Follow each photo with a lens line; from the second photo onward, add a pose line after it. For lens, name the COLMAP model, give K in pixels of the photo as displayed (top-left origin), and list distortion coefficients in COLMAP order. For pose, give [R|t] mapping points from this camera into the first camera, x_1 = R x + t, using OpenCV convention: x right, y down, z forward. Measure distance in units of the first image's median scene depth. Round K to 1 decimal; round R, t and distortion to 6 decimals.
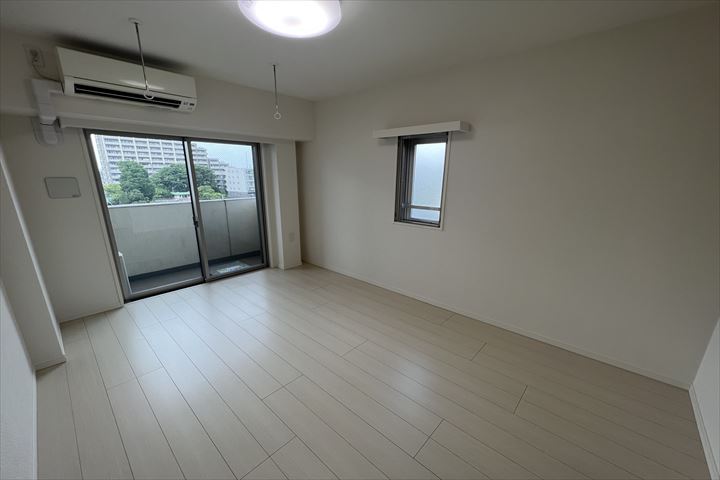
lens RADIAL K [[286.1, 0, 359.8], [0, 286.1, 246.4], [0, 0, 1]] dist [-0.001033, -0.000036]
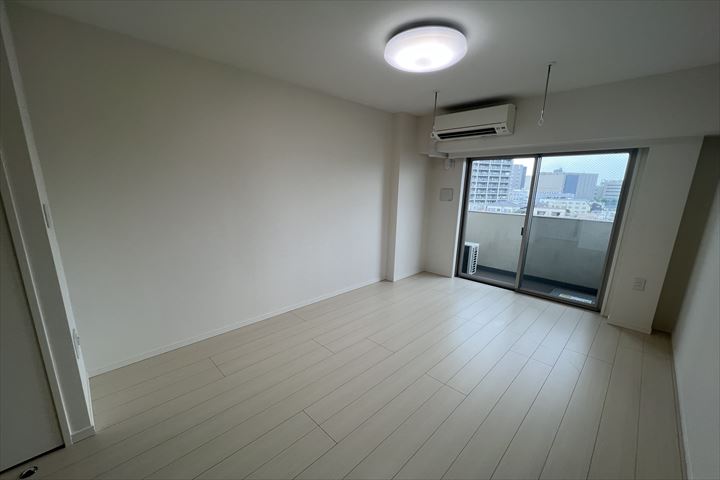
lens RADIAL K [[286.1, 0, 359.8], [0, 286.1, 246.4], [0, 0, 1]] dist [-0.001033, -0.000036]
pose [[-0.046076, 0.194745, -0.979771, 0.526284], [-0.269173, 0.942114, 0.199918, -0.093205], [0.961989, 0.272940, 0.009011, 0.444879]]
